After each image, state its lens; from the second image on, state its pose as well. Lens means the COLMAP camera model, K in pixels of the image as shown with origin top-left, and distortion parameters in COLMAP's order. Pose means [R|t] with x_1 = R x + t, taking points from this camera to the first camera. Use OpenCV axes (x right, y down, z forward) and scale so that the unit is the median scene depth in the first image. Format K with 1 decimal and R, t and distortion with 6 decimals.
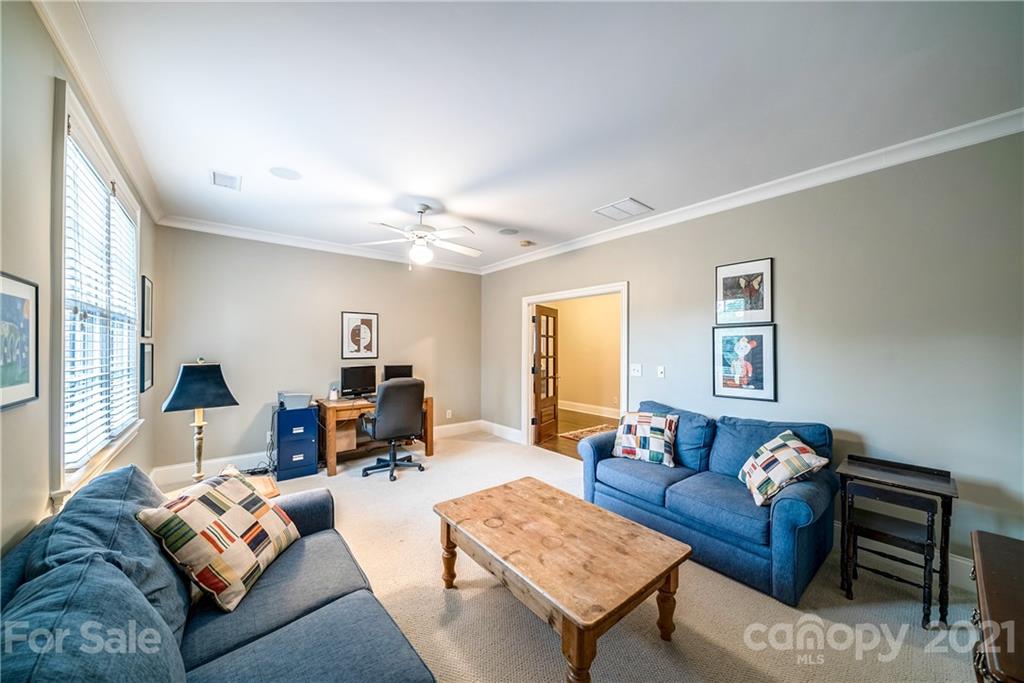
lens RADIAL K [[357.6, 0, 512.3], [0, 357.6, 345.8], [0, 0, 1]] dist [-0.004815, 0.000139]
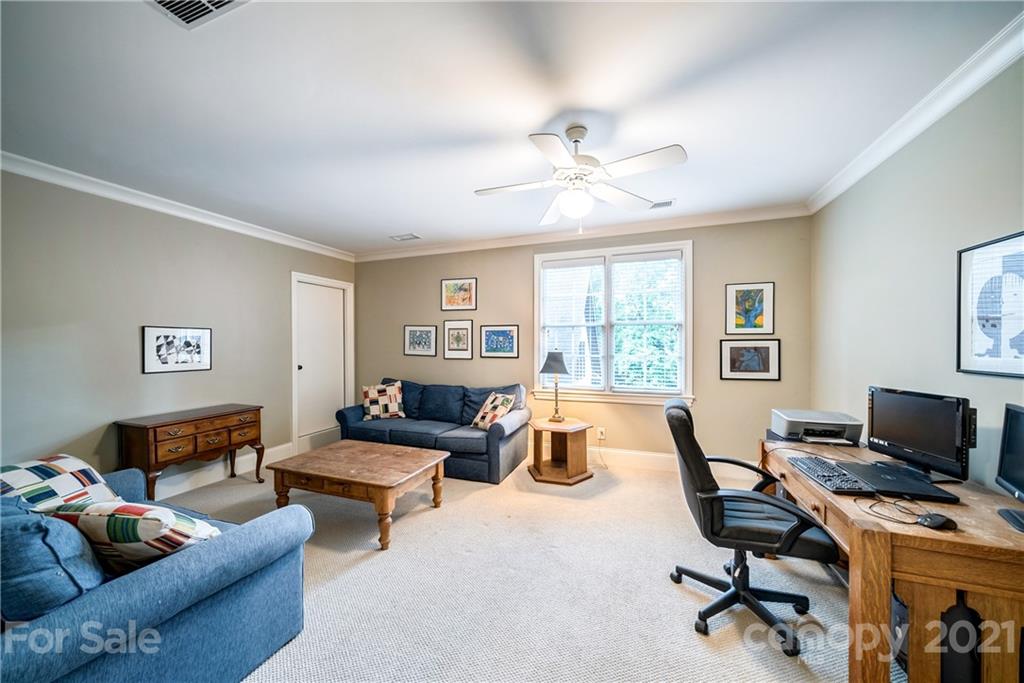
lens RADIAL K [[357.6, 0, 514.7], [0, 357.6, 344.5], [0, 0, 1]] dist [-0.004815, 0.000139]
pose [[-0.859803, -0.004450, -0.510607, 0.218393], [-0.002592, 0.999987, -0.004351, 0.014465], [0.510619, -0.002418, -0.859803, 1.781328]]
